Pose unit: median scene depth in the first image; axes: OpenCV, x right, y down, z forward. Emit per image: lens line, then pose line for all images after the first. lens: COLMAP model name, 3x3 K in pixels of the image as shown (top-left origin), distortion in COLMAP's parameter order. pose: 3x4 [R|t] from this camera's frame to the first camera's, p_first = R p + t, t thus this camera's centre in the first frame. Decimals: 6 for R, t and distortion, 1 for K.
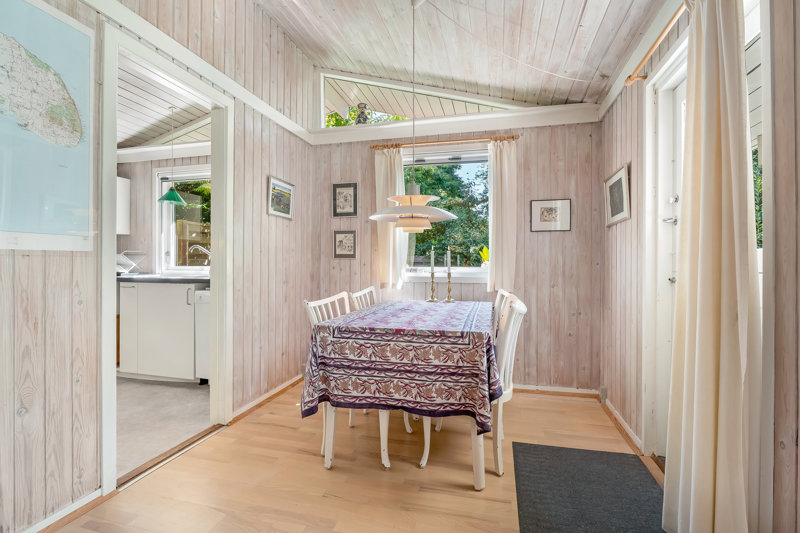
lens RADIAL K [[377.7, 0, 400.0], [0, 377.7, 266.5], [0, 0, 1]] dist [-0.001902, -0.000197]
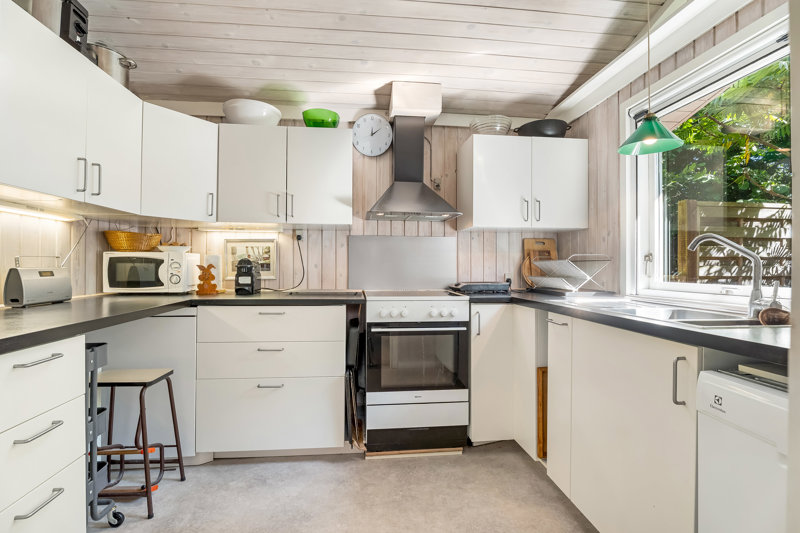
lens RADIAL K [[375.8, 0, 400.0], [0, 375.8, 266.5], [0, 0, 1]] dist [-0.001843, -0.000158]
pose [[0.361703, -0.007309, -0.932265, -0.261044], [-0.001558, 0.999963, -0.008444, -0.017059], [0.932292, 0.004506, 0.361679, 0.501331]]
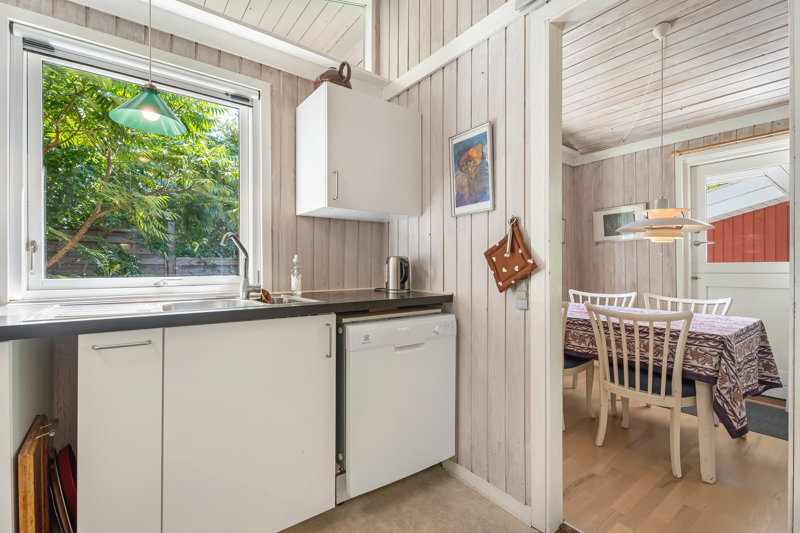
lens RADIAL K [[356.6, 0, 399.2], [0, 356.6, 264.2], [0, 0, 1]] dist [0.002919, 0.000079]
pose [[0.625374, -0.001652, 0.780323, -0.676181], [0.002381, 0.999997, 0.000209, -0.015808], [-0.780321, 0.001727, 0.625377, 0.502665]]
